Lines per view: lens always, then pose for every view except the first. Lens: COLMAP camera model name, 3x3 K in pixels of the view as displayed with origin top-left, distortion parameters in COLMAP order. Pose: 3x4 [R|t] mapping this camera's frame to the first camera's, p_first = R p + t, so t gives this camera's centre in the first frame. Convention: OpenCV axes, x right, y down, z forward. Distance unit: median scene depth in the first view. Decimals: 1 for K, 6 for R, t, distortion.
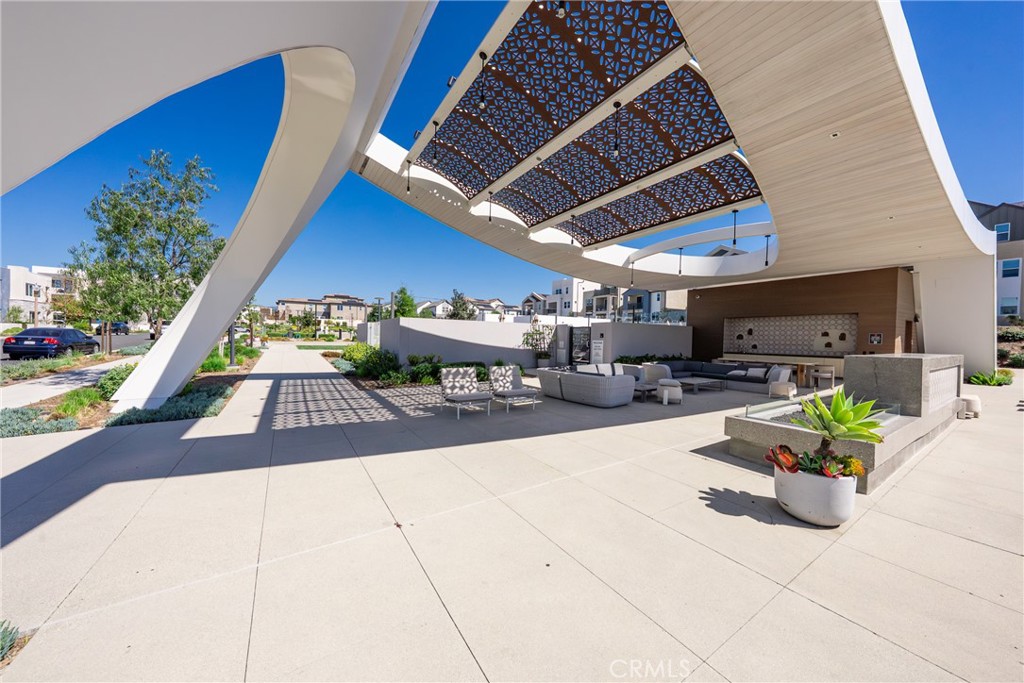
lens RADIAL K [[348.9, 0, 512.5], [0, 348.9, 335.9], [0, 0, 1]] dist [-0.000473, 0.000036]
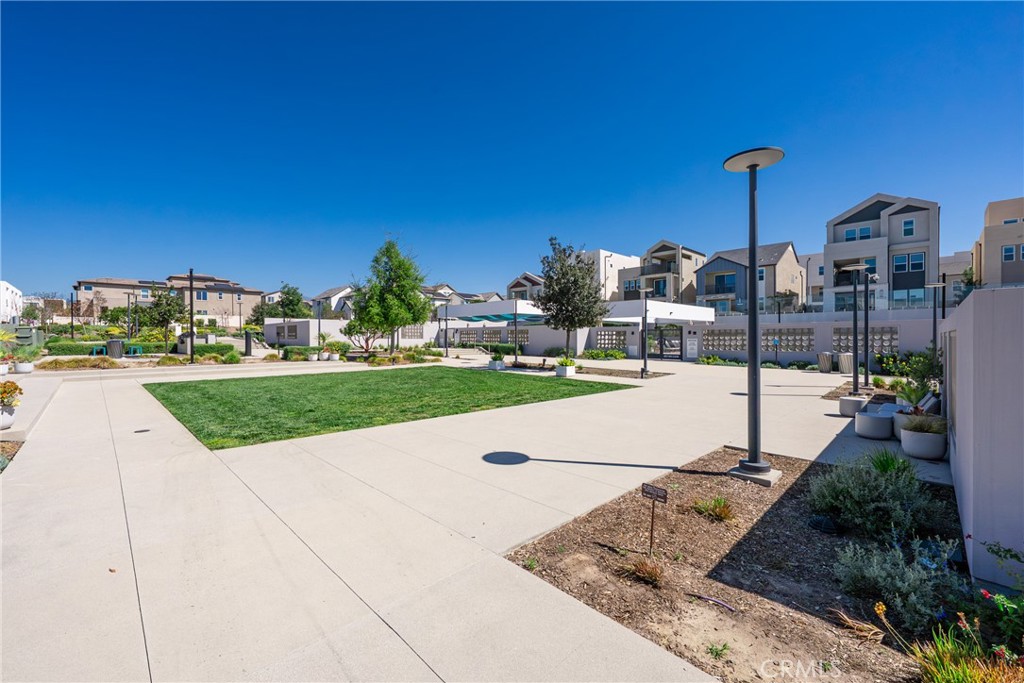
lens RADIAL K [[421.3, 0, 511.3], [0, 421.3, 336.8], [0, 0, 1]] dist [0.003132, 0.000329]
pose [[0.979006, -0.020054, 0.202842, -0.137265], [0.018829, 0.999791, 0.007971, -0.005986], [-0.202959, -0.003984, 0.979179, 0.204884]]
